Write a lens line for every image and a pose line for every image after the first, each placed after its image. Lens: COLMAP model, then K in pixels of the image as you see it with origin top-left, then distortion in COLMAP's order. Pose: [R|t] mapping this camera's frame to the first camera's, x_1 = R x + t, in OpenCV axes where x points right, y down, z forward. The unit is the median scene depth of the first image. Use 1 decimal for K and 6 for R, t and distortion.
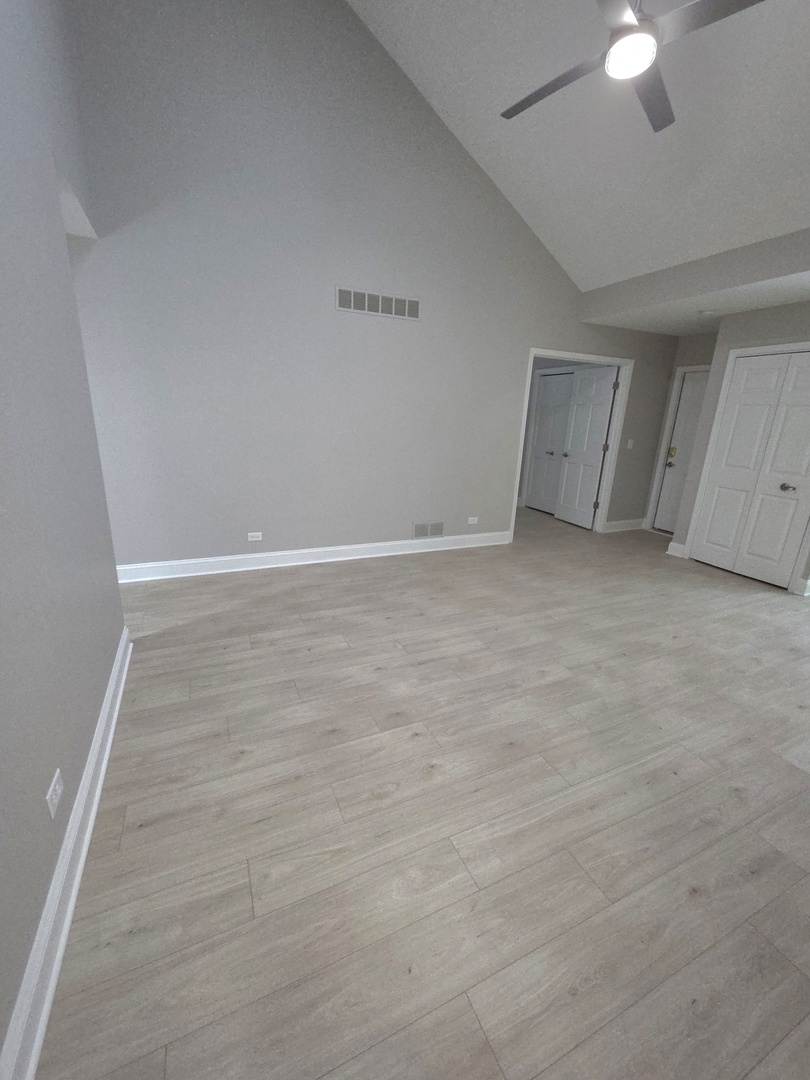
lens RADIAL K [[438.9, 0, 404.4], [0, 438.9, 541.1], [0, 0, 1]] dist [0.003420, -0.001351]
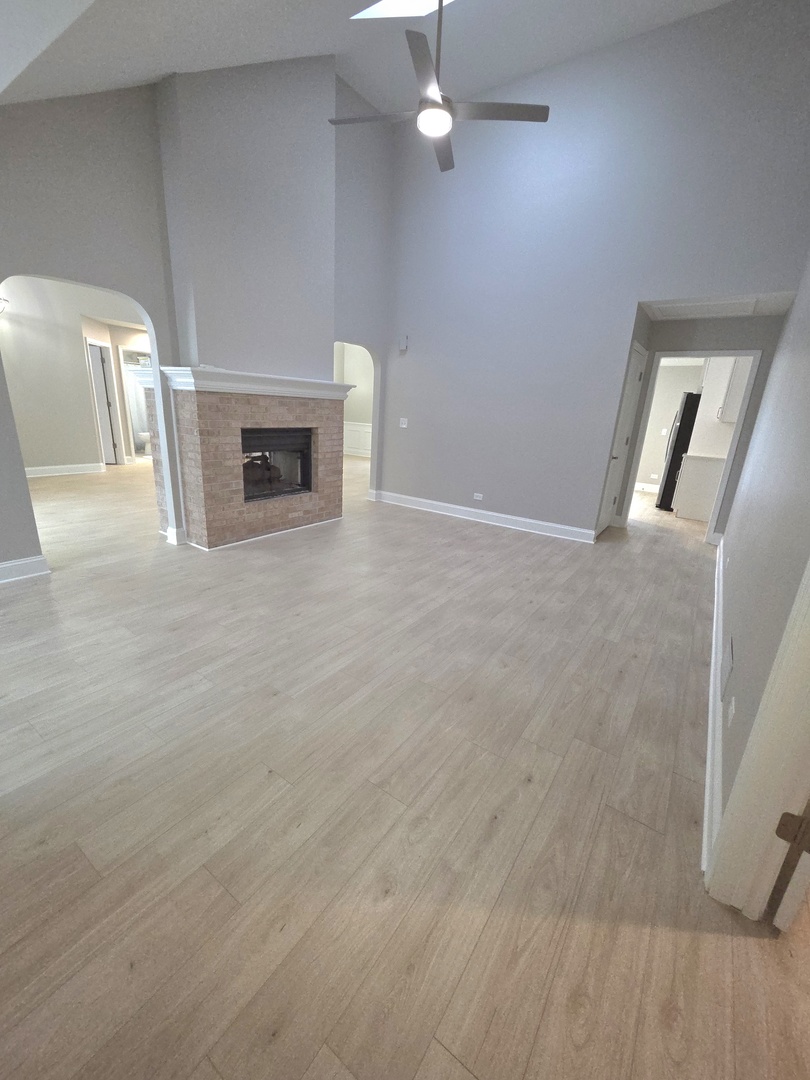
lens RADIAL K [[438.9, 0, 403.9], [0, 438.9, 540.3], [0, 0, 1]] dist [0.003420, -0.001351]
pose [[-0.860749, 0.064662, -0.504906, 0.847705], [-0.224614, 0.841862, 0.490731, -0.424908], [0.456793, 0.535805, -0.710108, 1.621268]]
